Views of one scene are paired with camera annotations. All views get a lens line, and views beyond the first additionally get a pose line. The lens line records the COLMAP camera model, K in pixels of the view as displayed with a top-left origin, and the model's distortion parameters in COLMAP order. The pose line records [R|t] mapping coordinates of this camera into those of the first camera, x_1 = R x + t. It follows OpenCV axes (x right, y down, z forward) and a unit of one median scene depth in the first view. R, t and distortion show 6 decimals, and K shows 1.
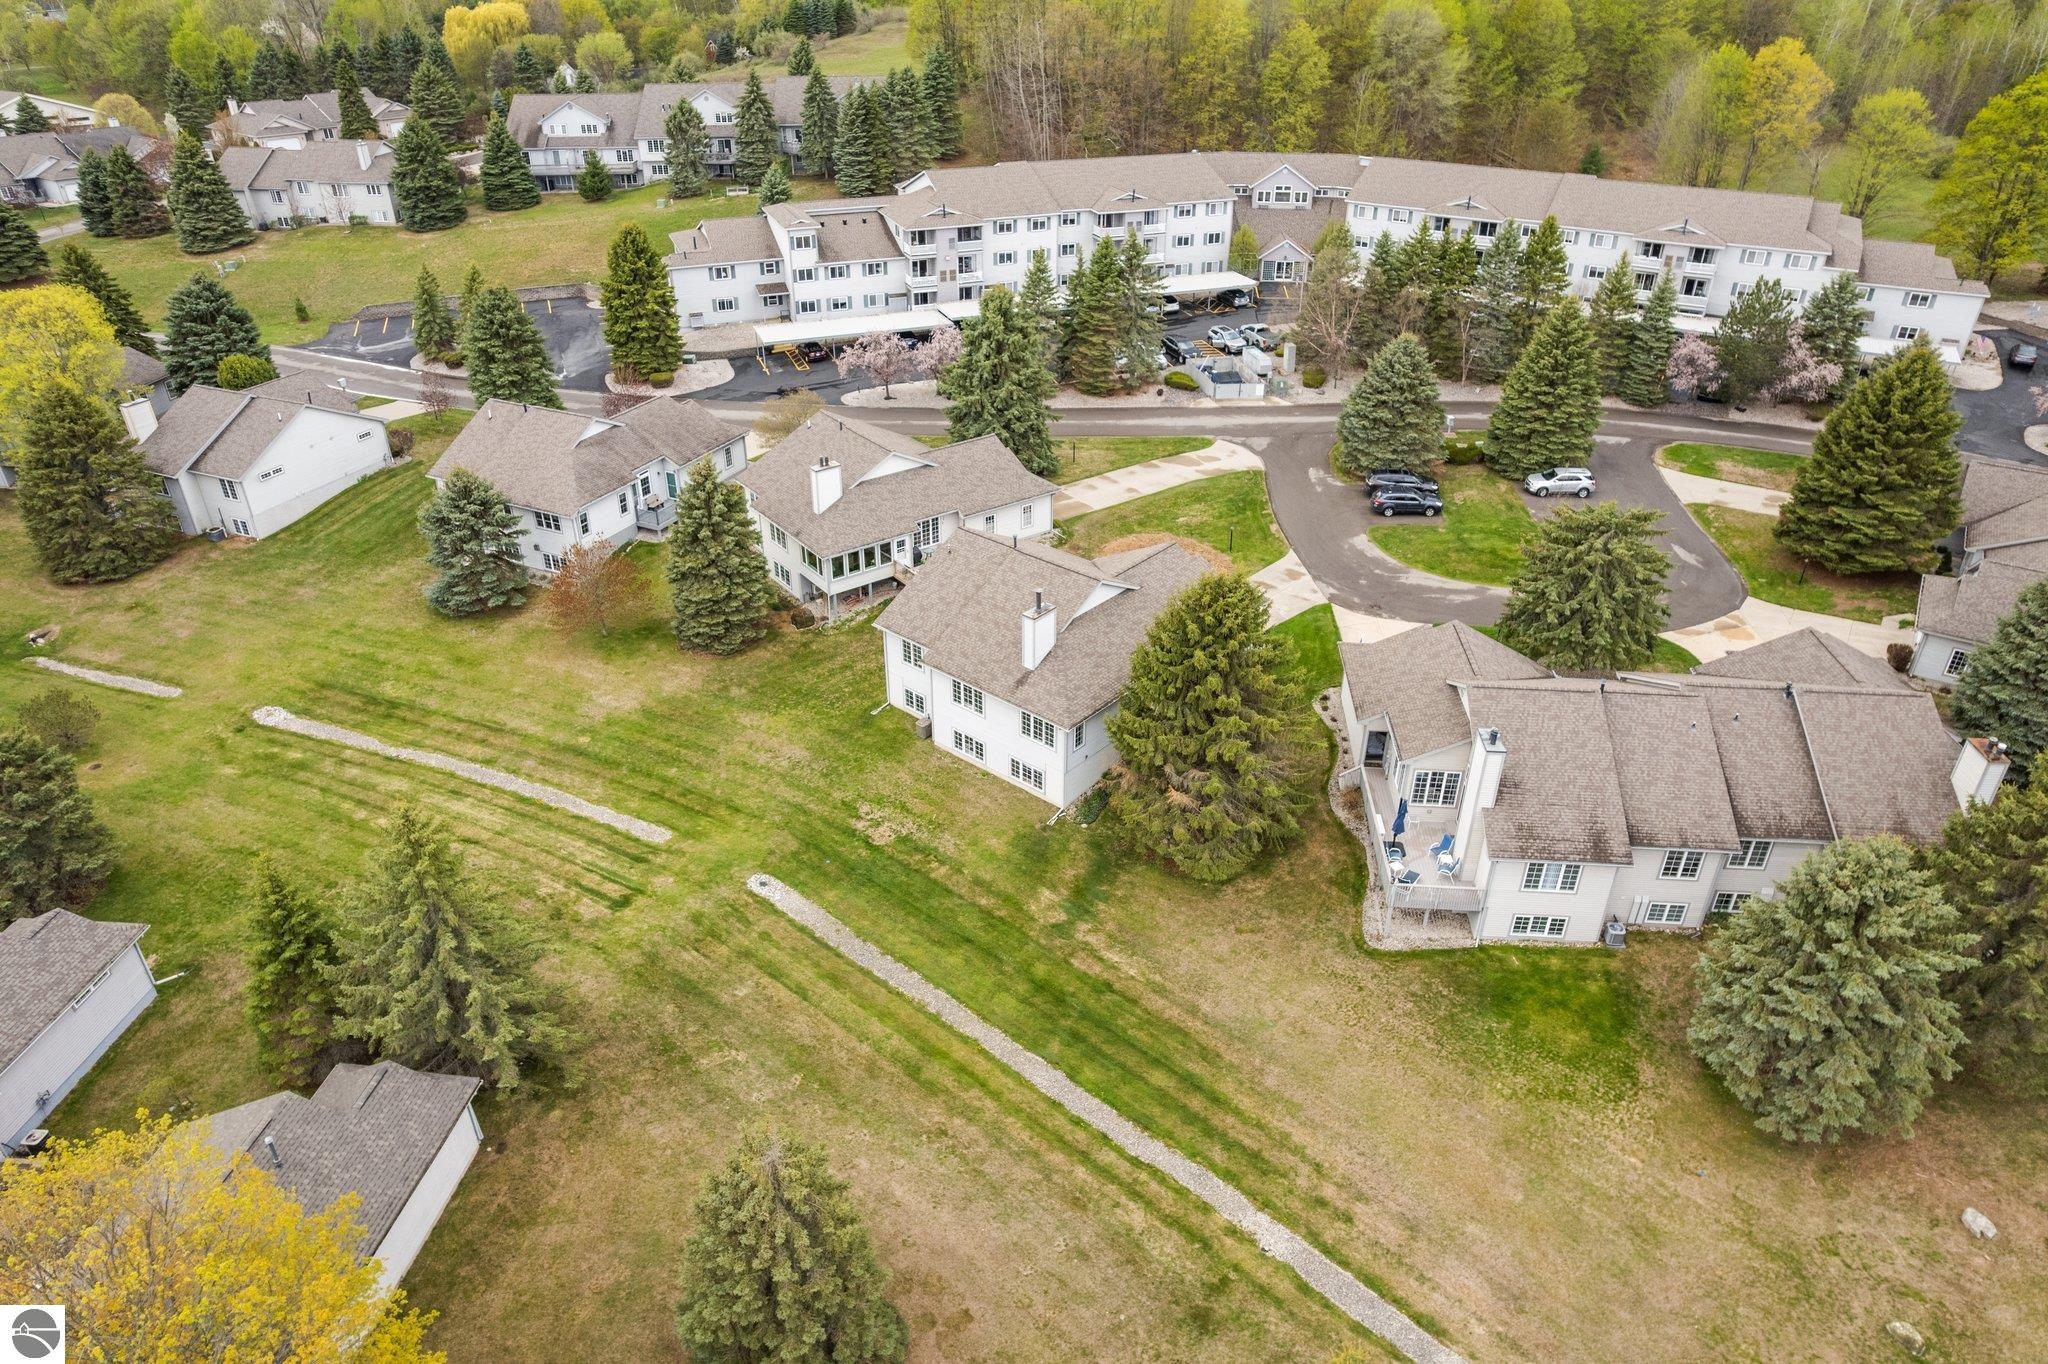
lens RADIAL K [[1306.2, 0, 1024.0], [0, 1306.2, 682.0], [0, 0, 1]] dist [-0.070597, 0.059175]
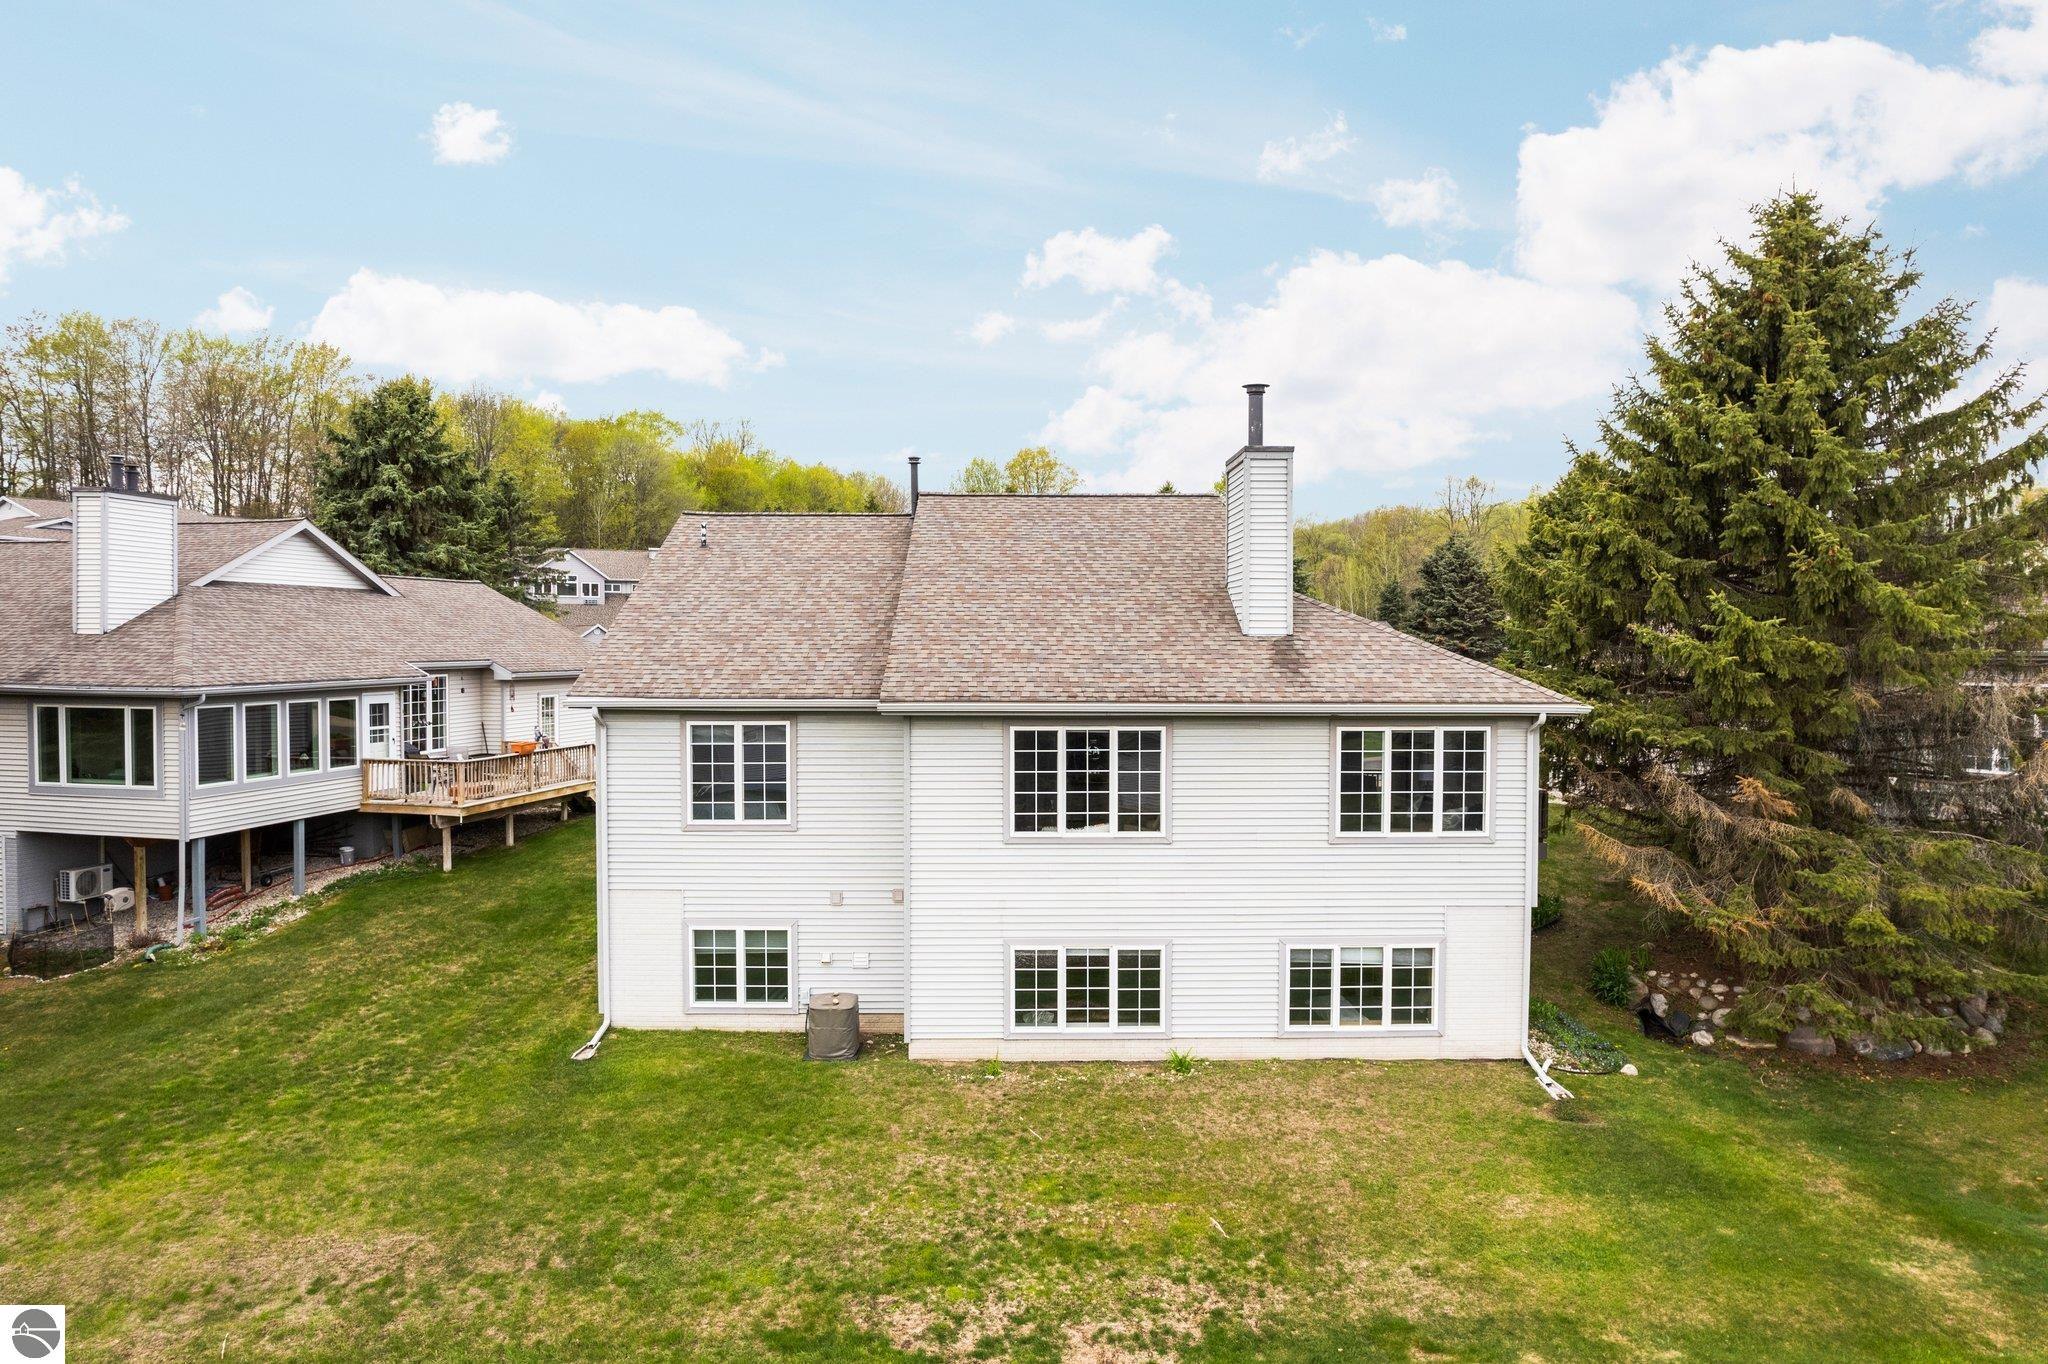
lens RADIAL K [[1308.2, 0, 1021.1], [0, 1308.2, 693.6], [0, 0, 1]] dist [-0.084011, 0.076500]
pose [[0.751803, -0.023958, 0.658952, -0.165578], [0.332821, 0.876488, -0.347850, 0.060451], [-0.569229, 0.480828, 0.666920, 0.561526]]
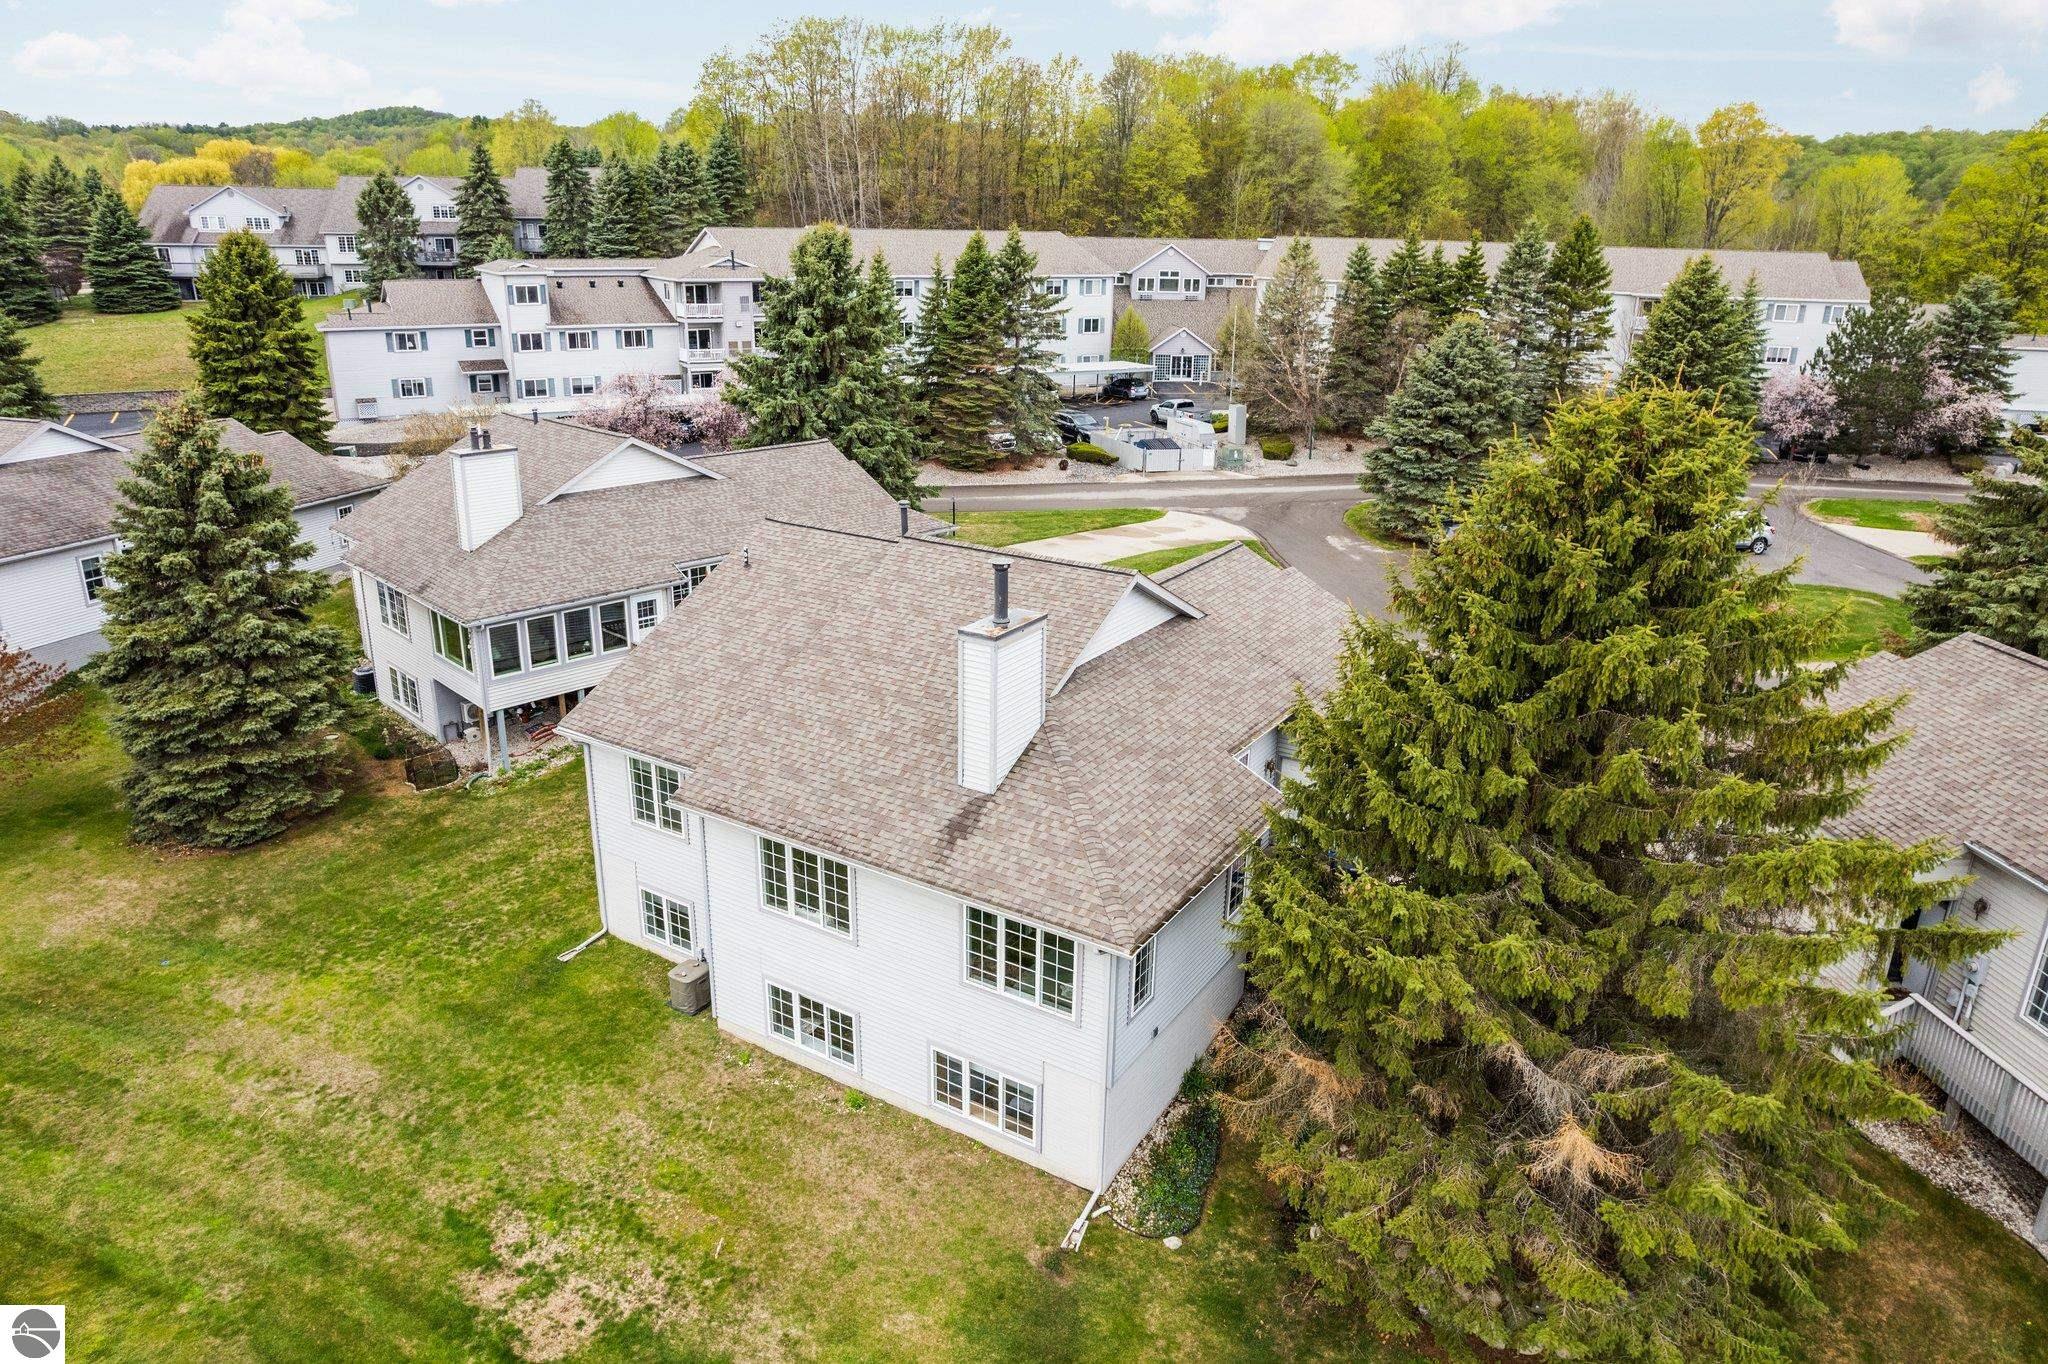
lens RADIAL K [[1339.5, 0, 1022.5], [0, 1339.5, 672.5], [0, 0, 1]] dist [-0.086643, 0.090134]
pose [[0.988685, -0.033389, 0.146244, -0.024632], [0.062474, 0.977991, -0.199073, 0.021201], [-0.136378, 0.205957, 0.969011, 0.429183]]
